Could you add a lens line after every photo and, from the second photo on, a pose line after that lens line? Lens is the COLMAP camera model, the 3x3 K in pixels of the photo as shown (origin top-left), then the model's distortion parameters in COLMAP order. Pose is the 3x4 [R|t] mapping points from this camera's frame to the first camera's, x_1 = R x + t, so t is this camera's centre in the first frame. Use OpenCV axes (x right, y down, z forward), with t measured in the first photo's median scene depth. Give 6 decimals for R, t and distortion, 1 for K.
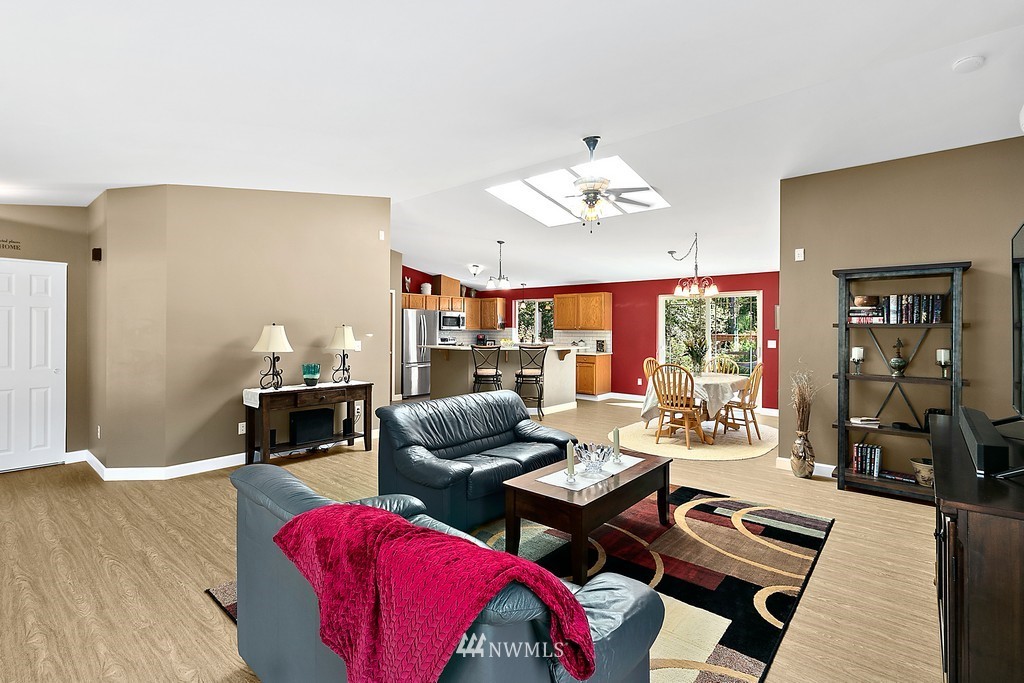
lens RADIAL K [[476.9, 0, 507.8], [0, 476.9, 328.4], [0, 0, 1]] dist [0.004160, 0.000868]
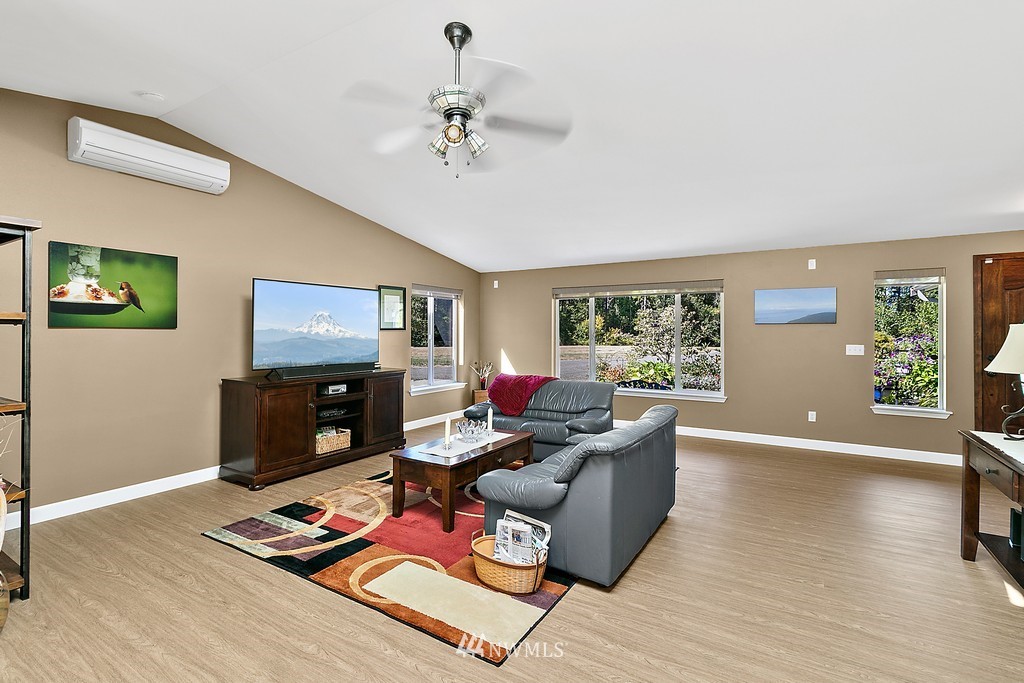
lens RADIAL K [[474.1, 0, 505.1], [0, 474.1, 335.4], [0, 0, 1]] dist [0.002339, -0.000009]
pose [[-0.988854, -0.007095, -0.148722, 0.230134], [-0.007587, 0.999967, 0.002737, 0.011890], [0.148698, 0.003835, -0.988875, 1.849913]]
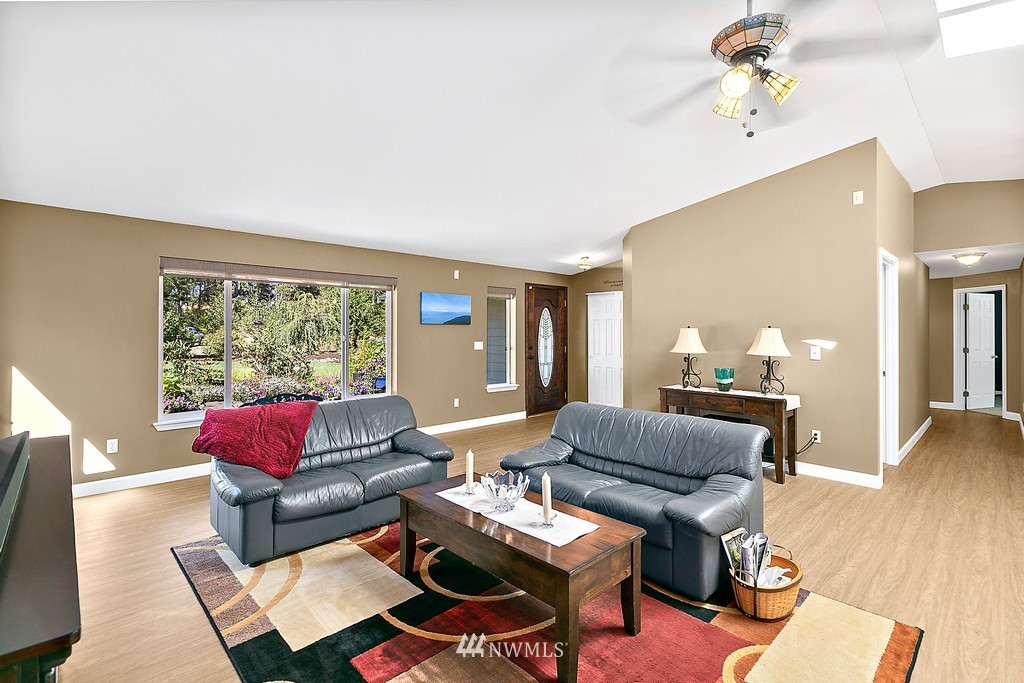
lens RADIAL K [[474.1, 0, 505.1], [0, 474.1, 335.4], [0, 0, 1]] dist [0.002339, -0.000009]
pose [[-0.101422, -0.000025, -0.994843, 0.787005], [0.000676, 1.000000, -0.000094, 0.012147], [0.994843, -0.000682, -0.101422, 0.889563]]
